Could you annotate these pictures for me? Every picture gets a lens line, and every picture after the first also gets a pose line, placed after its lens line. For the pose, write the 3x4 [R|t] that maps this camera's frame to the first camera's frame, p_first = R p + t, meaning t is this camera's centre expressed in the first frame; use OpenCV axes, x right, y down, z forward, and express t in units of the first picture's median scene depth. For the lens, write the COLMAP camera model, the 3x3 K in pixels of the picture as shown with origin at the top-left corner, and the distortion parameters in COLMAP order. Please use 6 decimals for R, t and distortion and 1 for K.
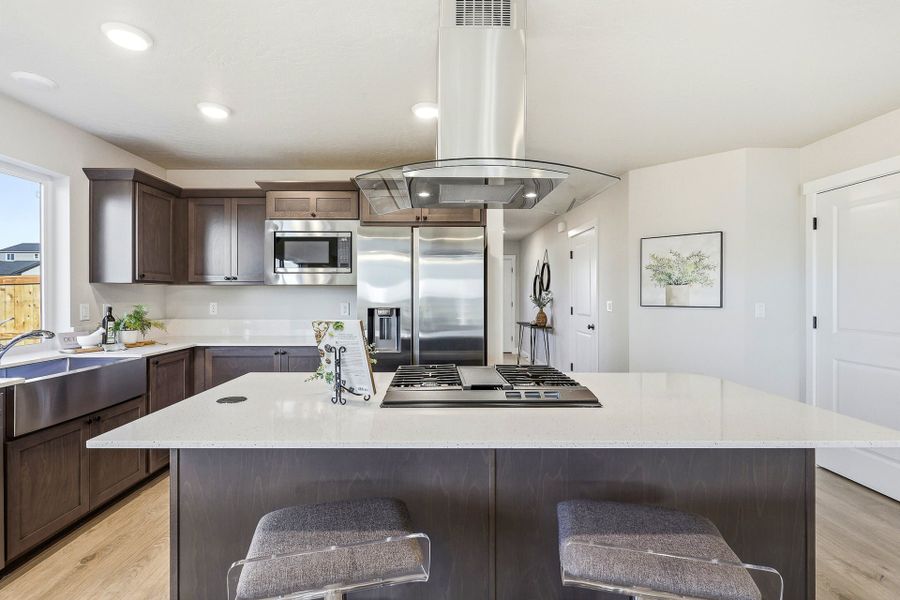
lens RADIAL K [[415.9, 0, 432.5], [0, 415.9, 295.4], [0, 0, 1]] dist [-0.004619, -0.000565]
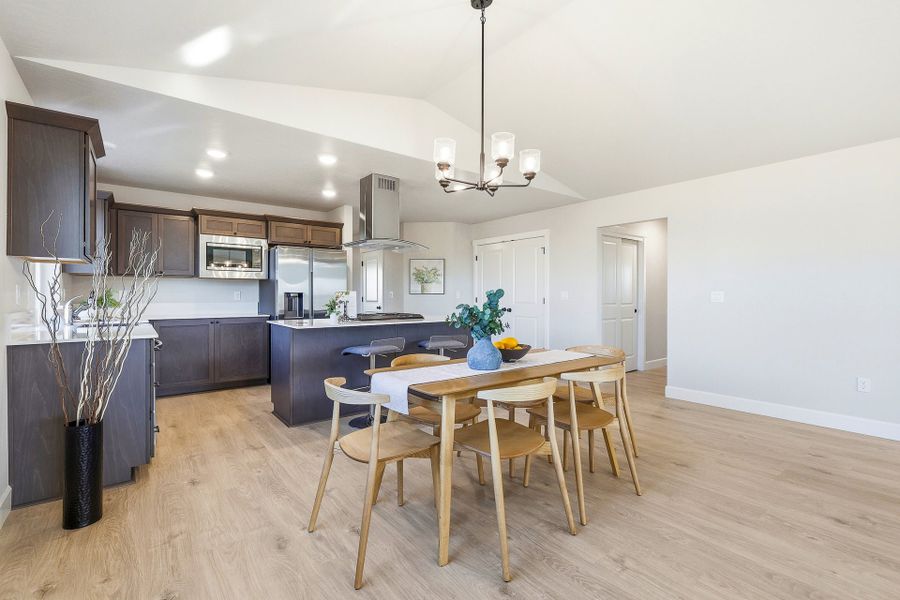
lens RADIAL K [[415.9, 0, 456.3], [0, 415.9, 300.7], [0, 0, 1]] dist [-0.004619, -0.000565]
pose [[0.777815, -0.007227, 0.628452, -0.608546], [0.000194, 0.999937, 0.011258, 0.039017], [-0.628493, -0.008634, 0.777767, -0.714189]]
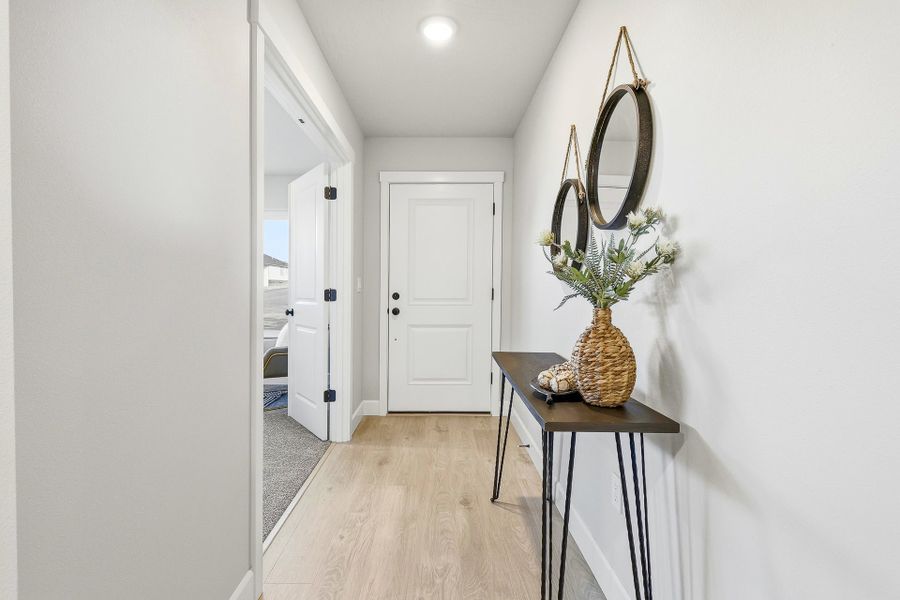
lens RADIAL K [[439.5, 0, 447.8], [0, 439.5, 300.2], [0, 0, 1]] dist [0.001885, 0.000061]
pose [[0.999342, 0.007184, 0.035565, 0.337547], [-0.008072, 0.999658, 0.024875, 0.042946], [-0.035375, -0.025146, 0.999058, 1.471281]]
